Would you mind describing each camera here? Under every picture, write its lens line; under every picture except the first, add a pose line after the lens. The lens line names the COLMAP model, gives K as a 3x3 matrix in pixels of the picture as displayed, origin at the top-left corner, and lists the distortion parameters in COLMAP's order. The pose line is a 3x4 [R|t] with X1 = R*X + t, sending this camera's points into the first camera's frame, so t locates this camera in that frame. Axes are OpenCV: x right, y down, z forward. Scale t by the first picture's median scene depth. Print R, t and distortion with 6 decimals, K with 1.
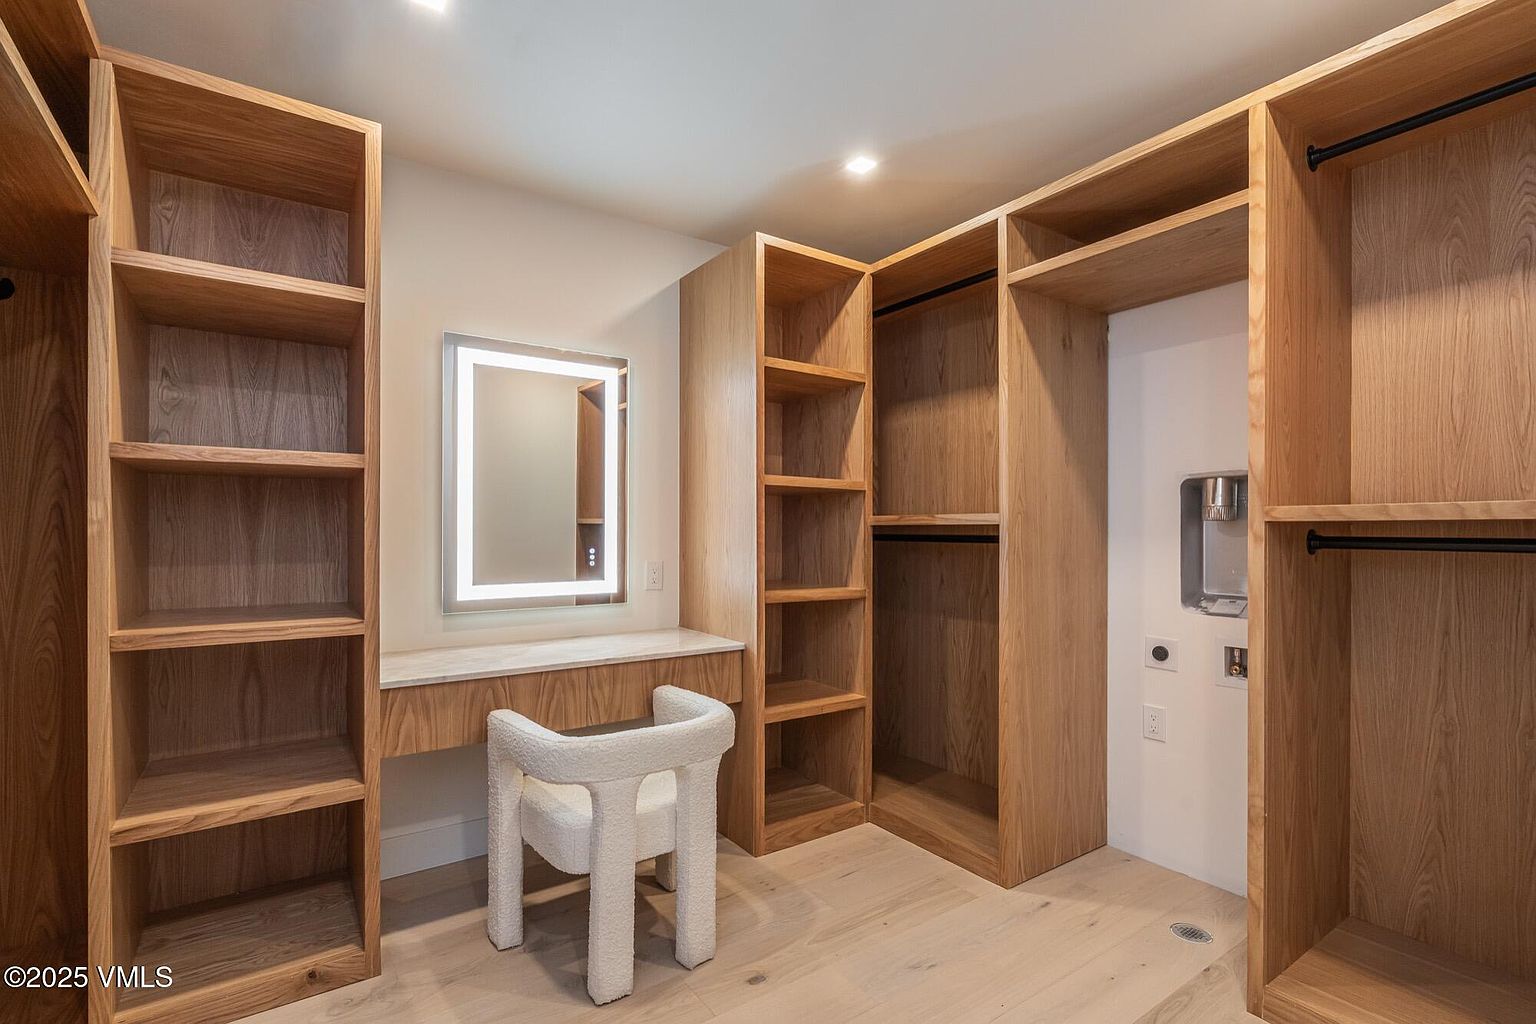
lens RADIAL K [[722.3, 0, 766.1], [0, 722.3, 521.8], [0, 0, 1]] dist [0.002762, -0.000667]
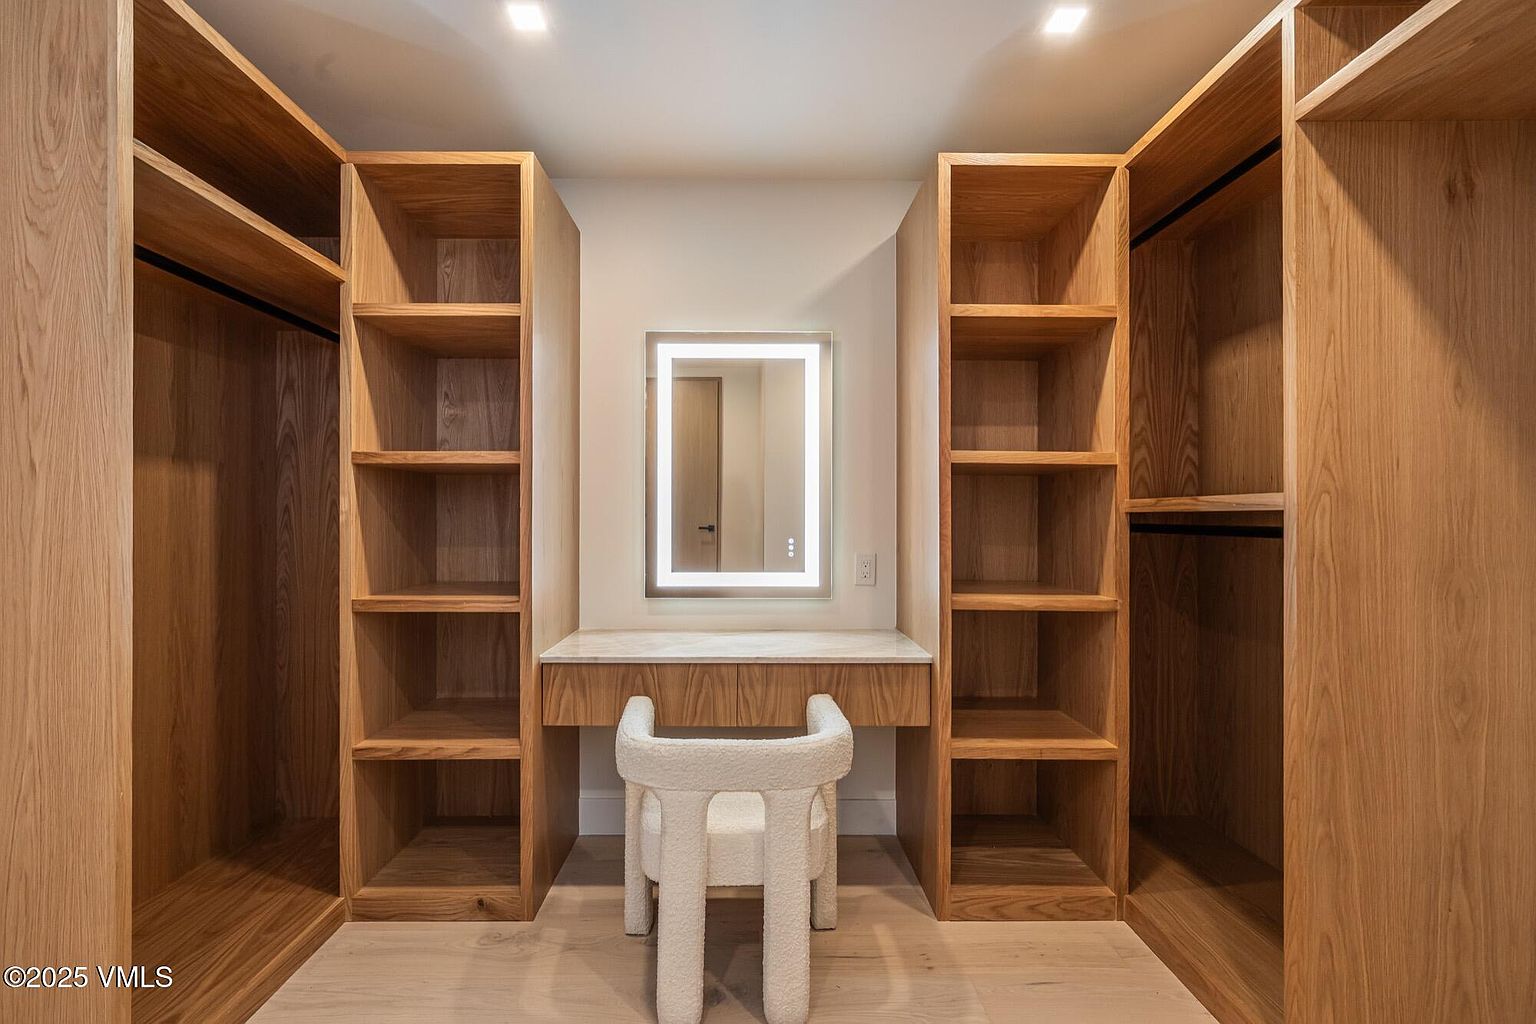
lens RADIAL K [[722.3, 0, 765.1], [0, 722.3, 511.5], [0, 0, 1]] dist [0.002762, -0.000667]
pose [[0.822571, -0.005096, -0.568639, 0.306439], [0.006024, 0.999982, -0.000248, 0.002085], [0.568630, -0.003221, 0.822587, 0.231233]]
